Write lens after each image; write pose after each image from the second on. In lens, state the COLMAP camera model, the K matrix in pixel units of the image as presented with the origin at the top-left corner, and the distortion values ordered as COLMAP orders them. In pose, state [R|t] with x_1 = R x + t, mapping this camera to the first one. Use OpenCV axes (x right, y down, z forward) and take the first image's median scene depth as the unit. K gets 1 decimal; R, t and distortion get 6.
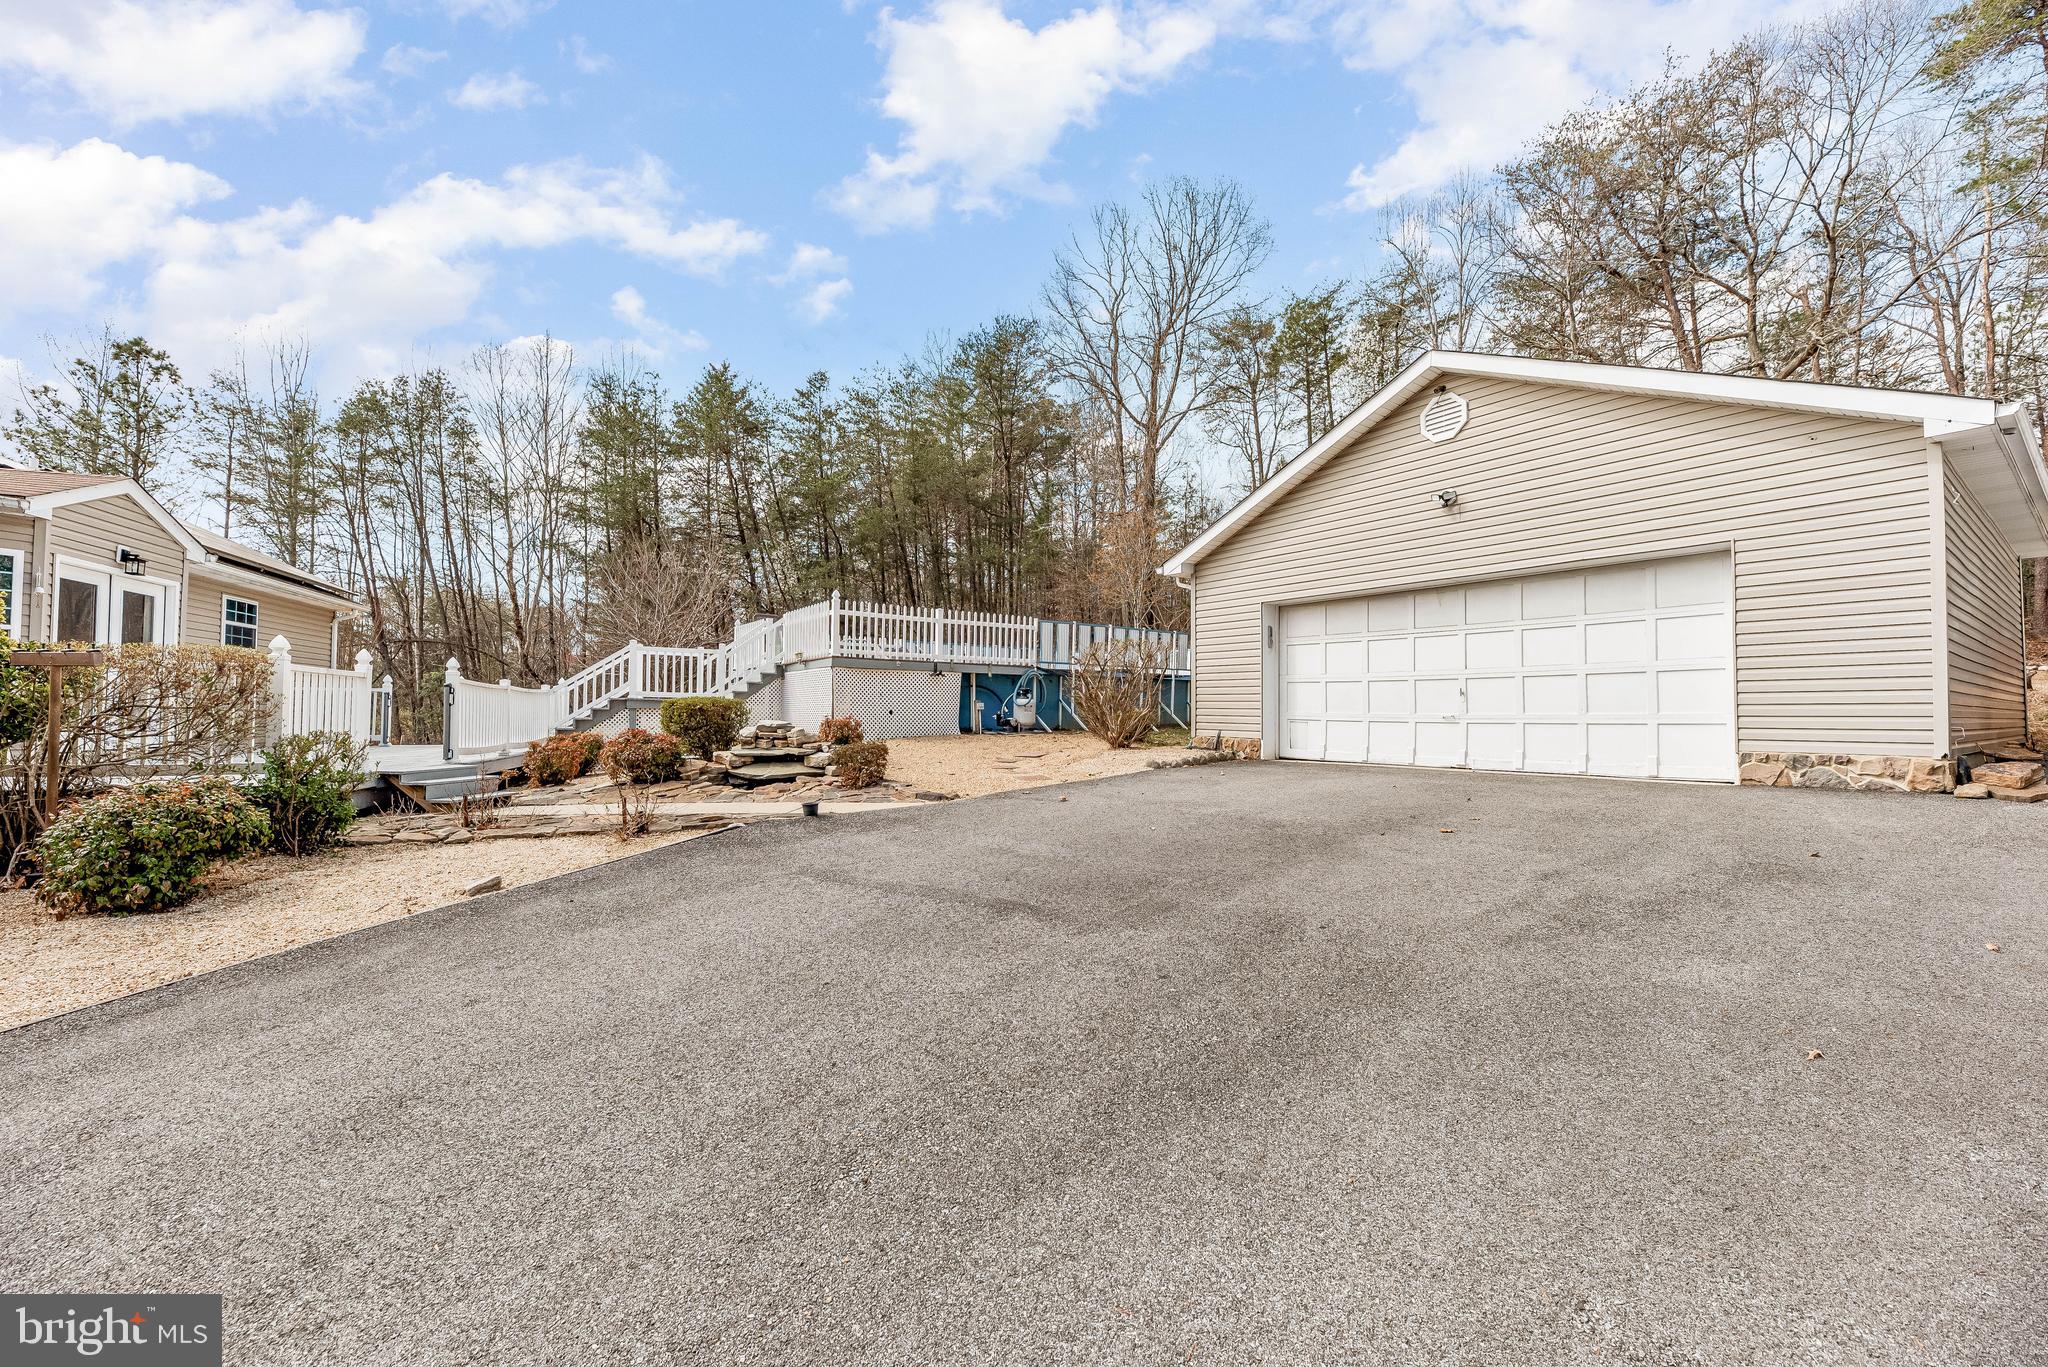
lens RADIAL K [[819.7, 0, 1013.6], [0, 819.7, 688.1], [0, 0, 1]] dist [-0.001432, 0.000150]
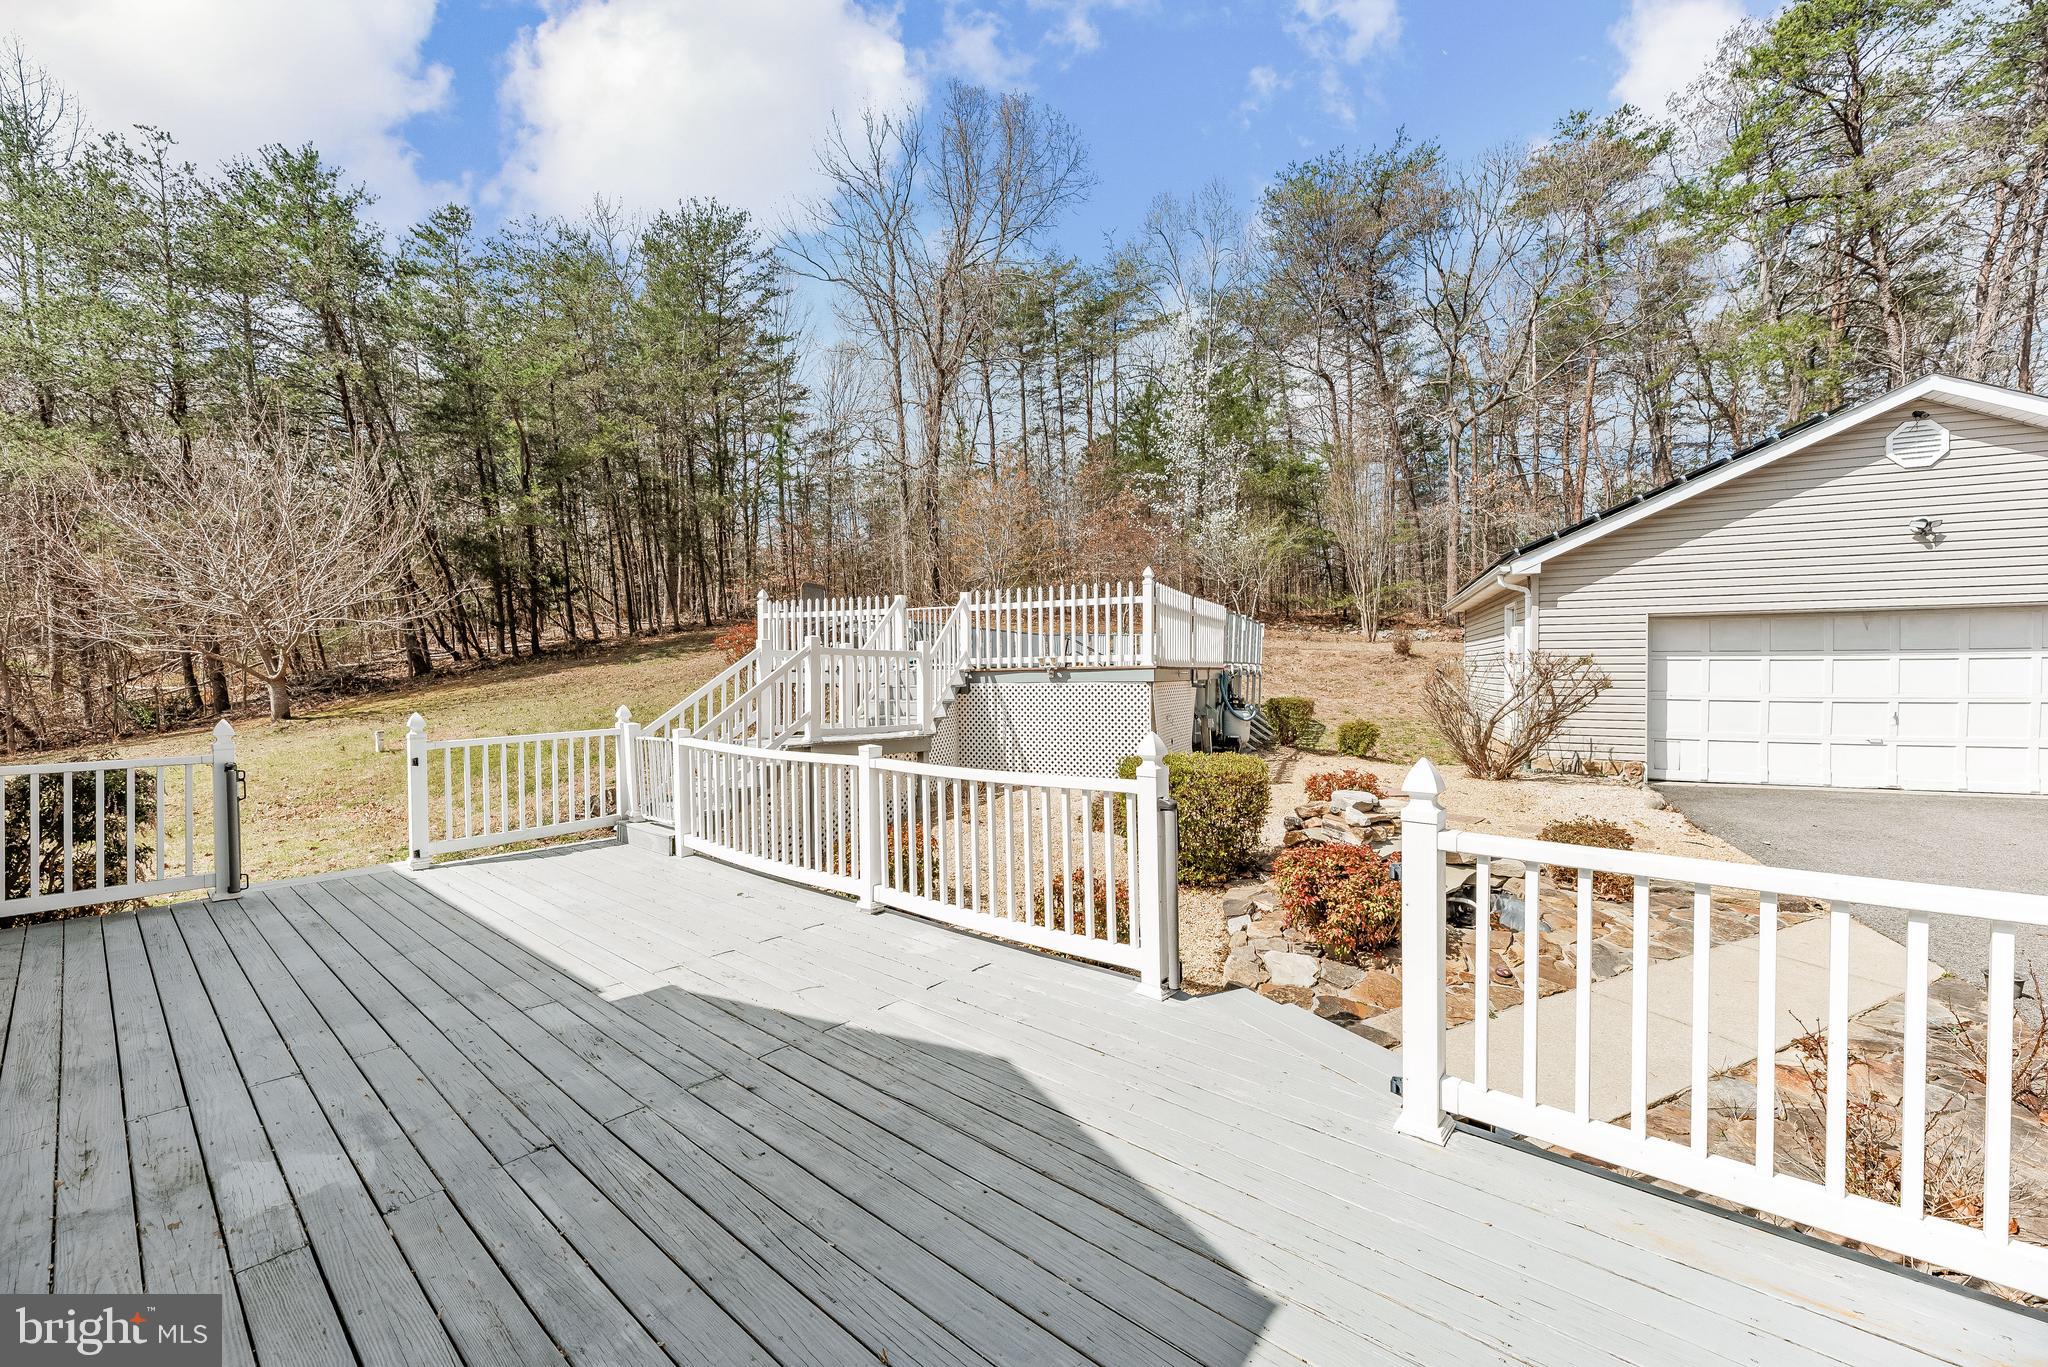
lens RADIAL K [[819.7, 0, 1013.6], [0, 819.7, 688.1], [0, 0, 1]] dist [-0.001432, 0.000150]
pose [[0.855628, -0.027438, 0.516864, -0.918409], [0.000528, 0.998640, 0.052140, -0.083218], [-0.517591, -0.044340, 0.854478, 0.687571]]
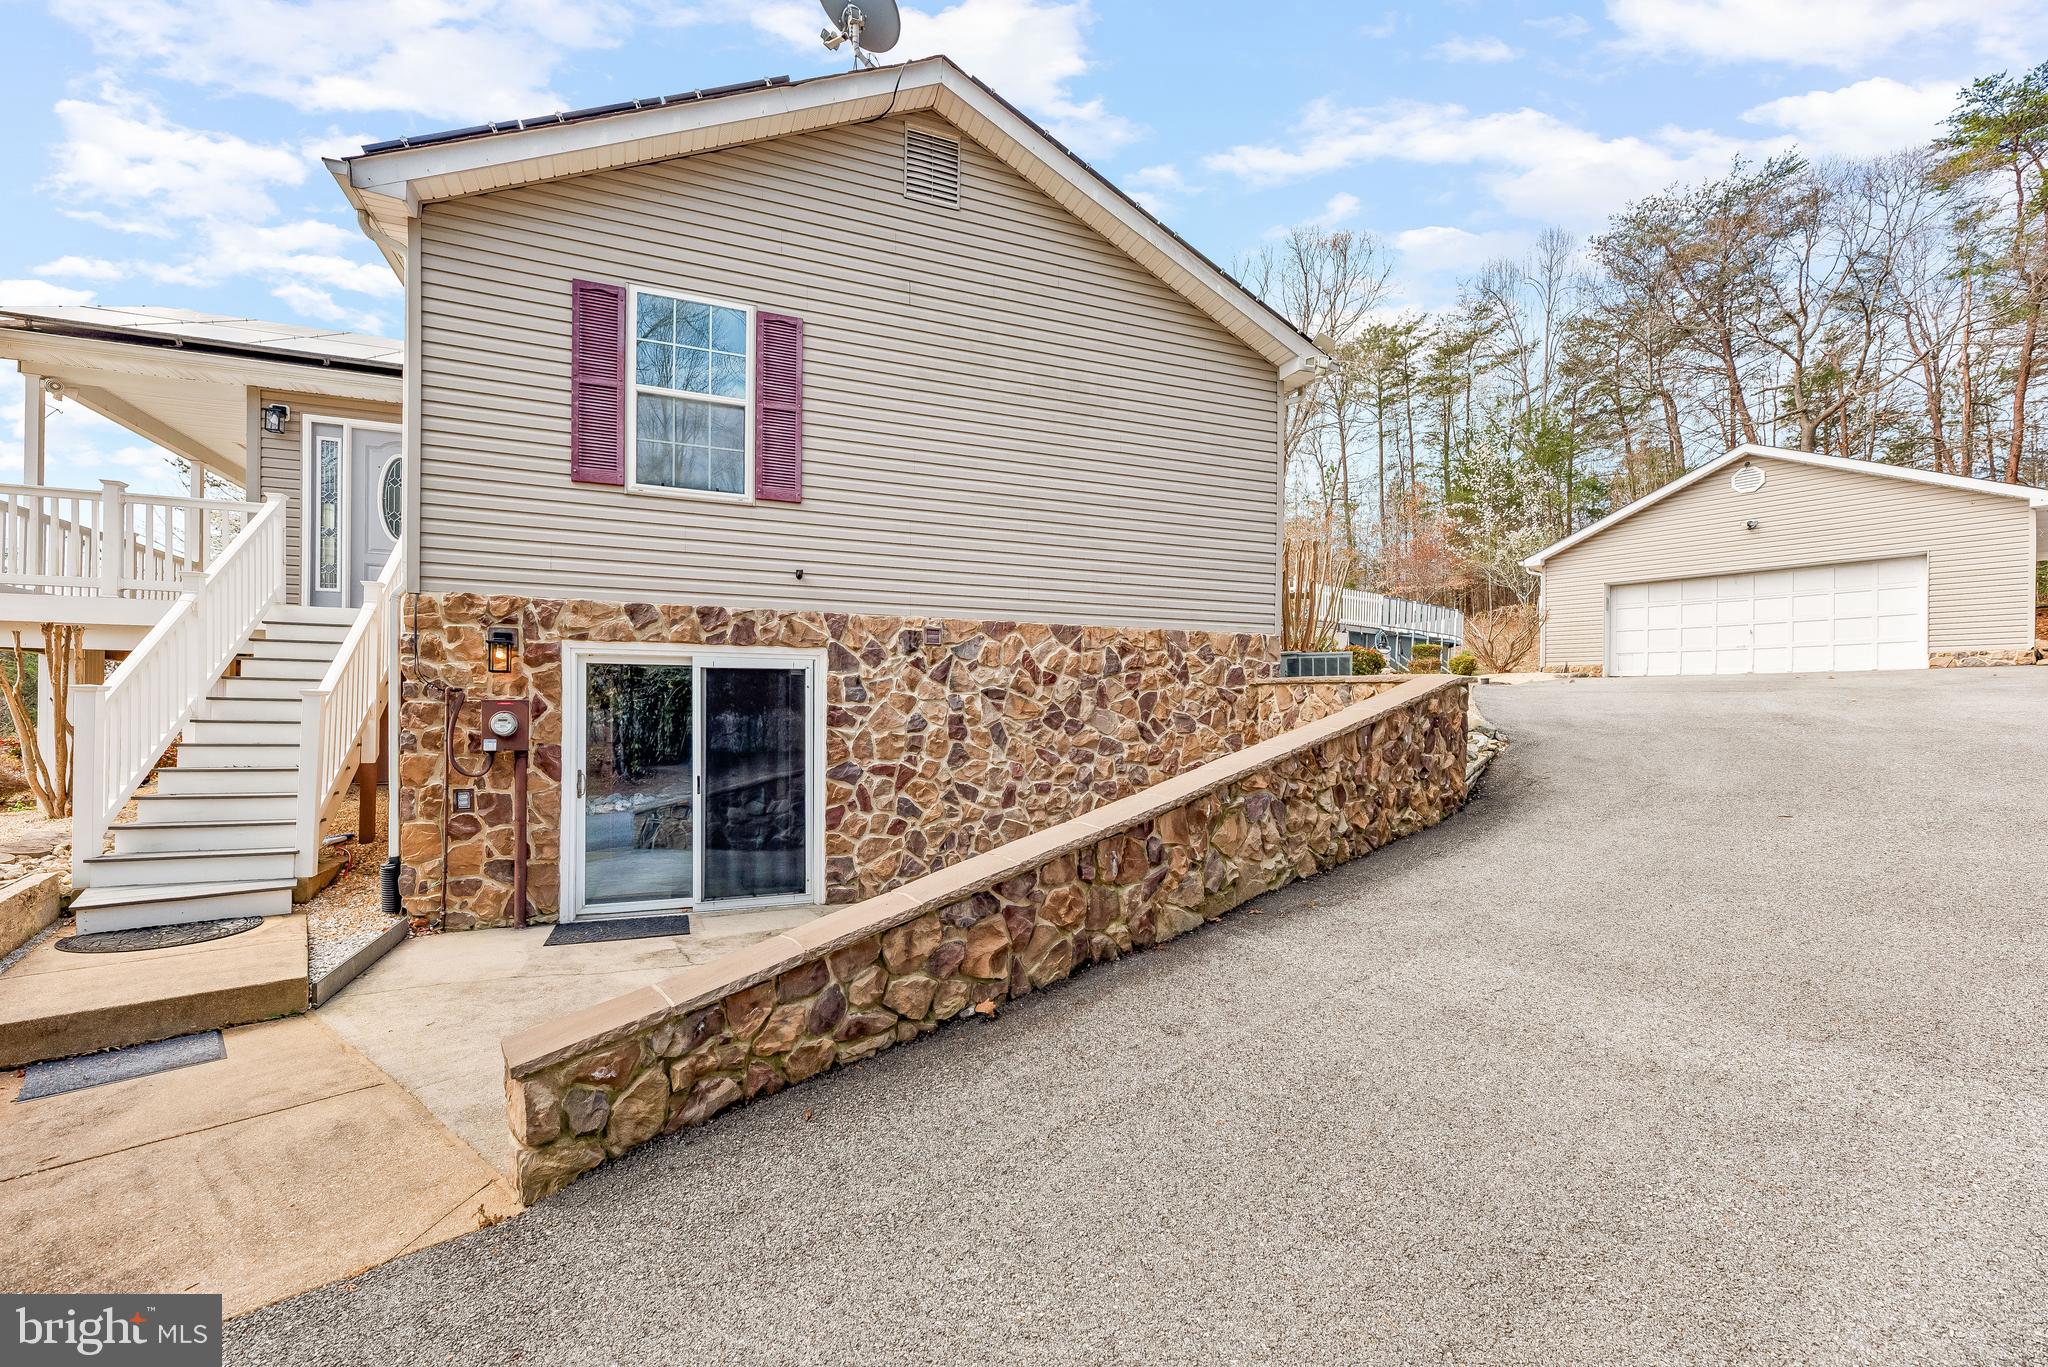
lens RADIAL K [[840.3, 0, 1002.7], [0, 840.3, 710.3], [0, 0, 1]] dist [-0.000480, -0.000003]
pose [[0.998366, -0.002800, 0.057068, -1.195312], [0.001115, 0.999563, 0.029546, 0.119602], [-0.057126, -0.029434, 0.997933, -0.753619]]
